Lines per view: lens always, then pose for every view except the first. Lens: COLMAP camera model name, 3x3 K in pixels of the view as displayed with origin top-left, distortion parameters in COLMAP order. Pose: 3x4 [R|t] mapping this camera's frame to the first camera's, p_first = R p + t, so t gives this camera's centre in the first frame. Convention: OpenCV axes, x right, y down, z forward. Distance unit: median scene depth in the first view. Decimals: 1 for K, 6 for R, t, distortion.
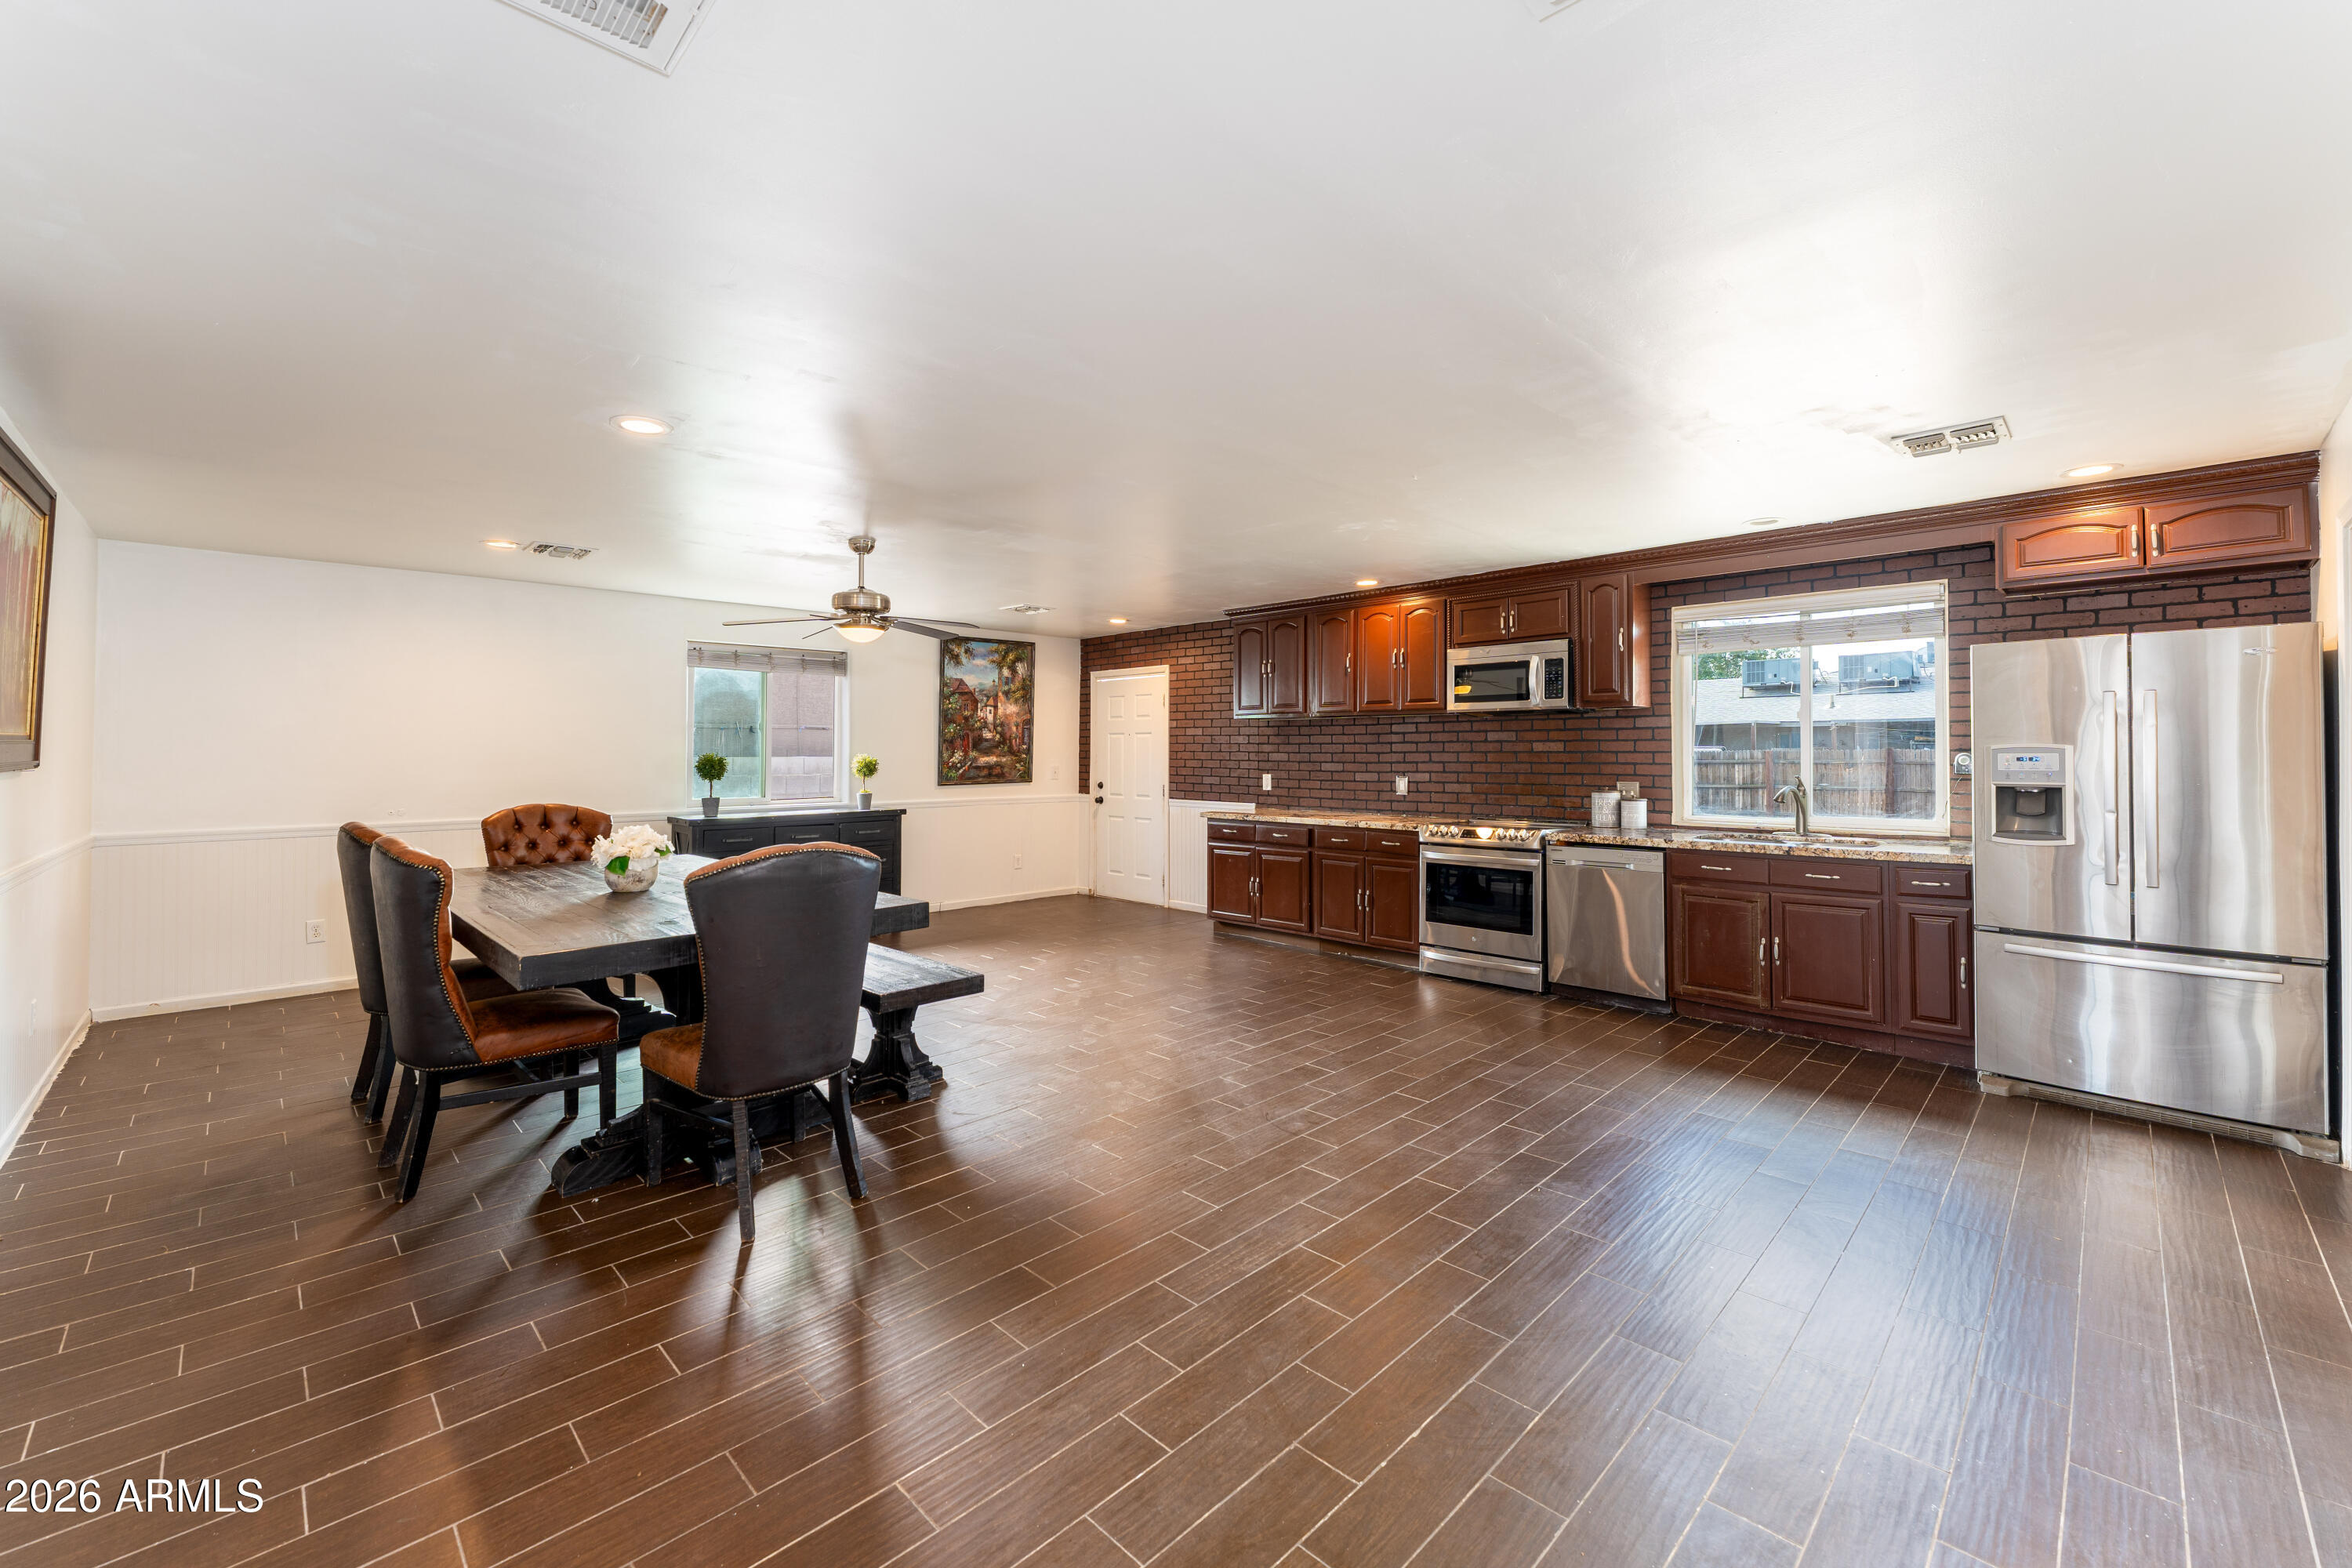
lens RADIAL K [[950.8, 0, 1170.1], [0, 950.8, 772.4], [0, 0, 1]] dist [0.000593, -0.000828]
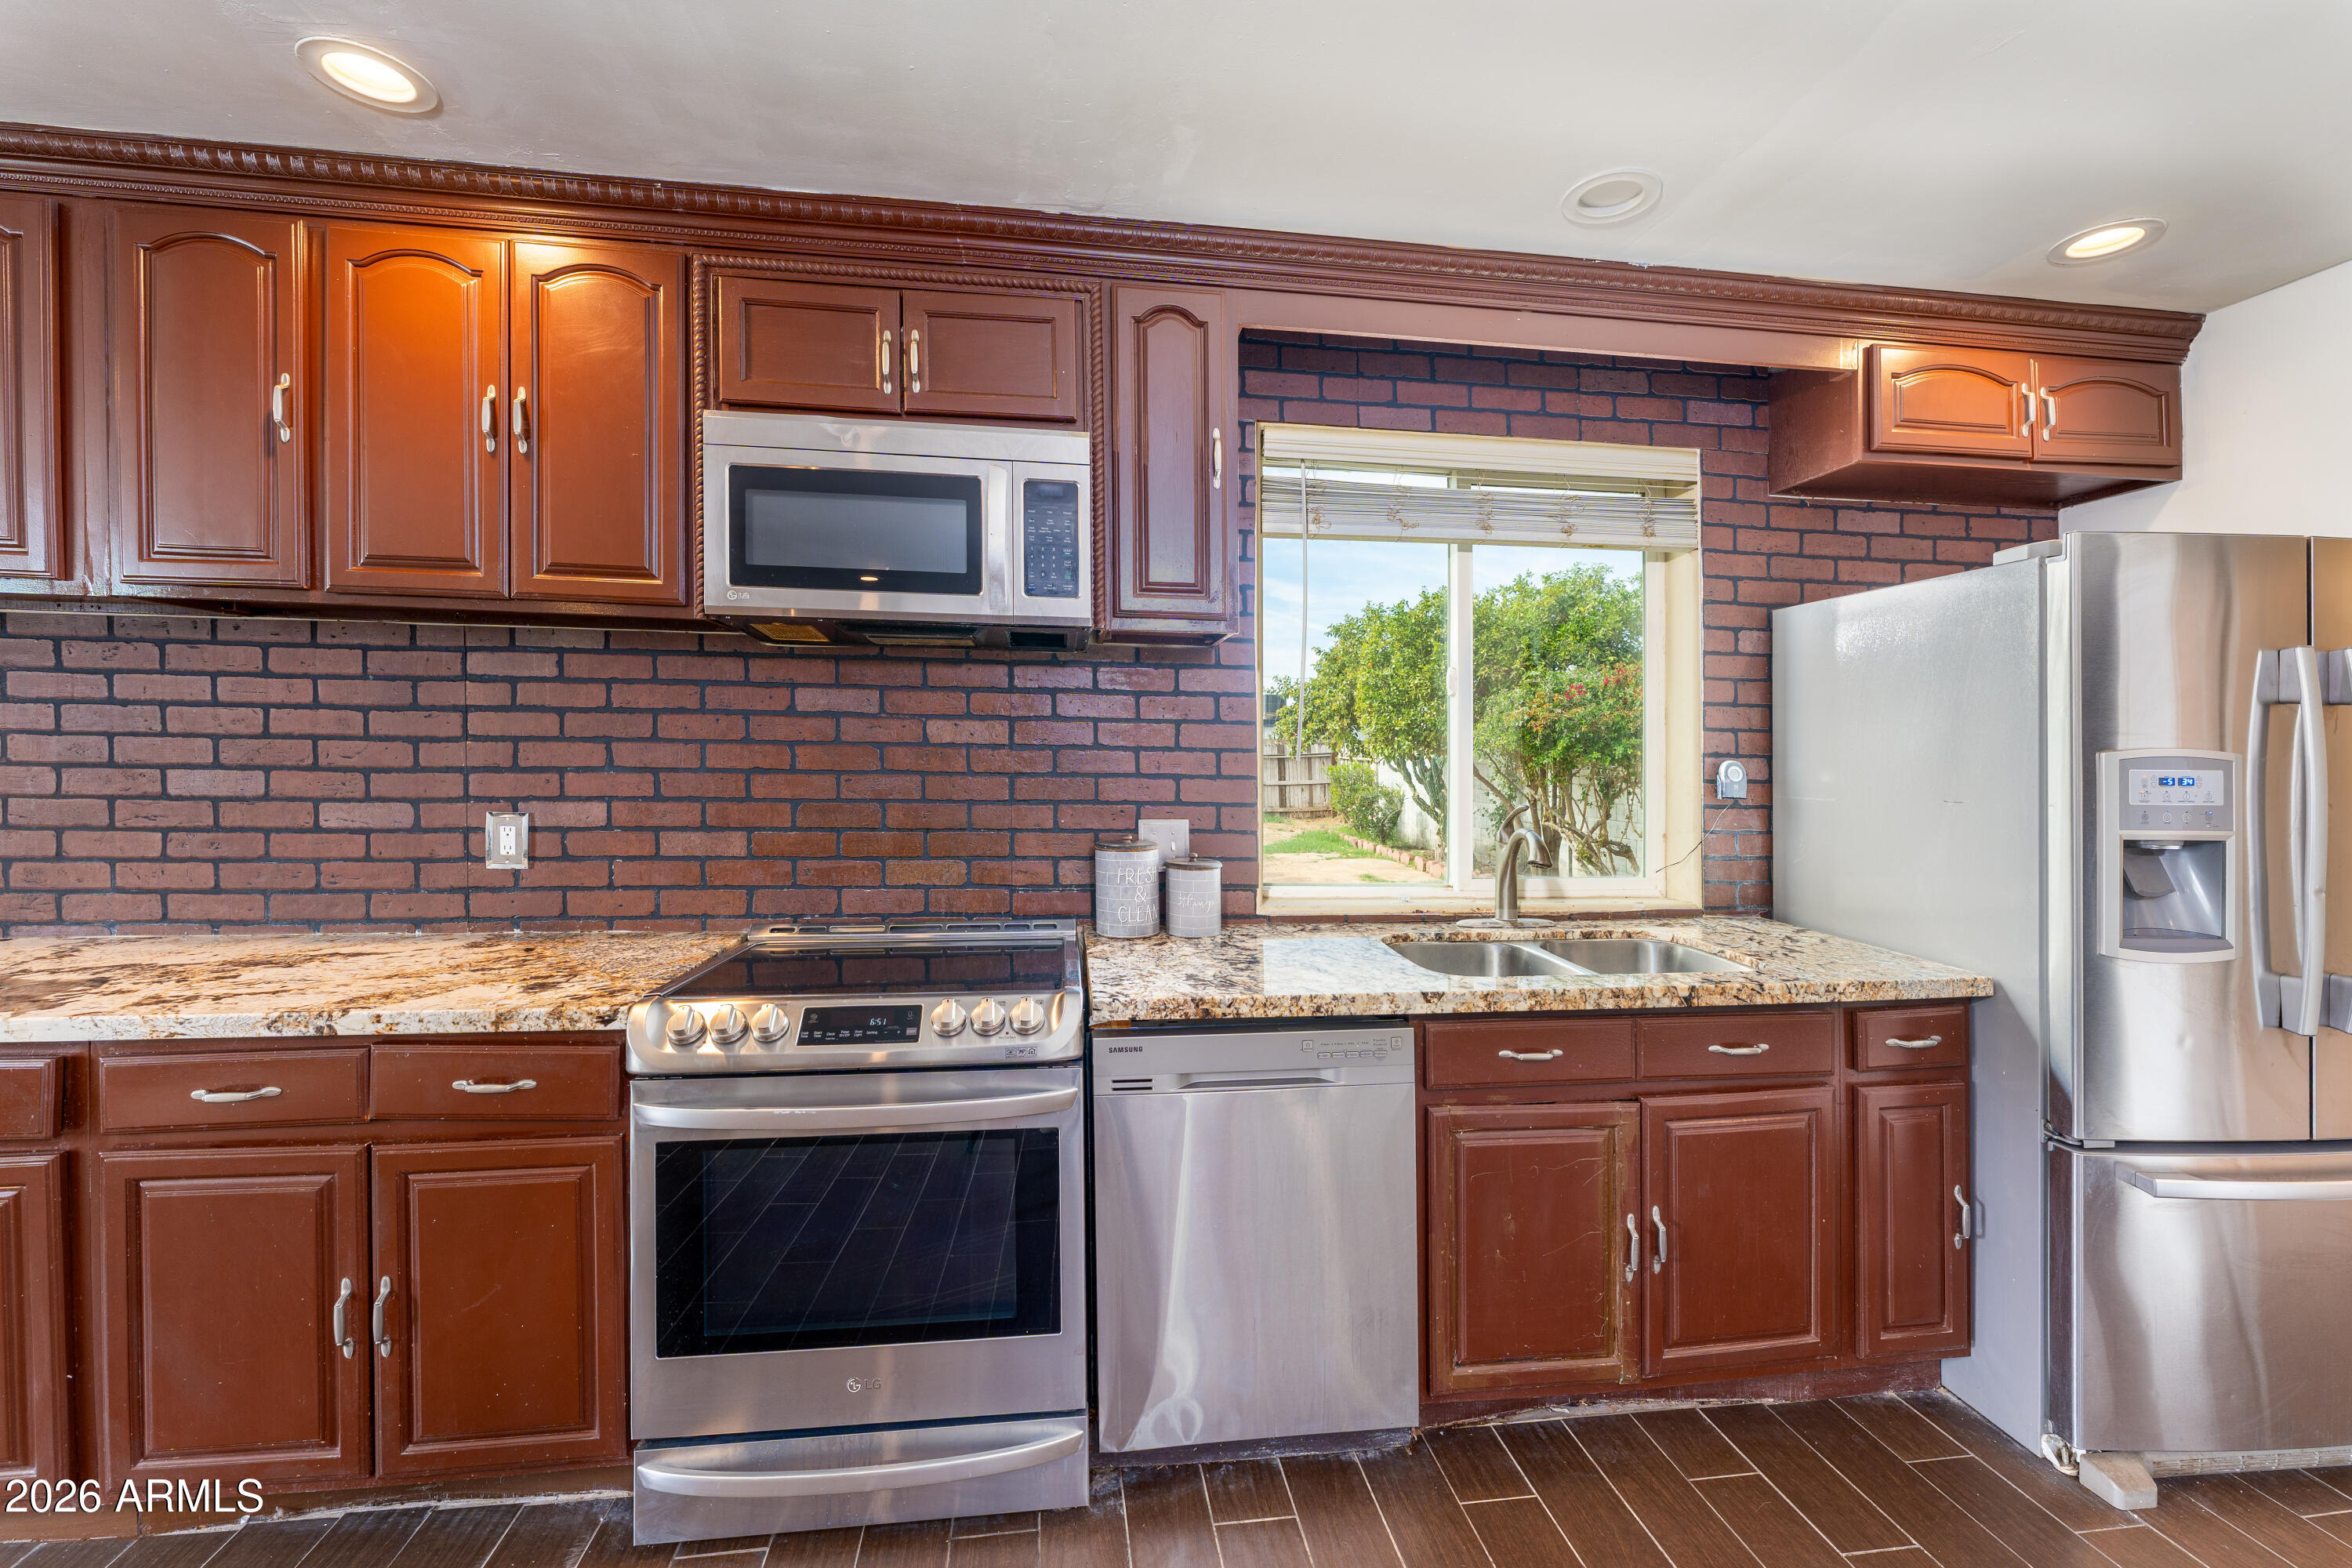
lens RADIAL K [[950.8, 0, 1166.7], [0, 950.8, 771.7], [0, 0, 1]] dist [0.000593, -0.000828]
pose [[0.610468, -0.009376, 0.791985, 0.133439], [-0.000127, 0.999929, 0.011935, -0.014802], [-0.792041, -0.007387, 0.610423, 0.669818]]
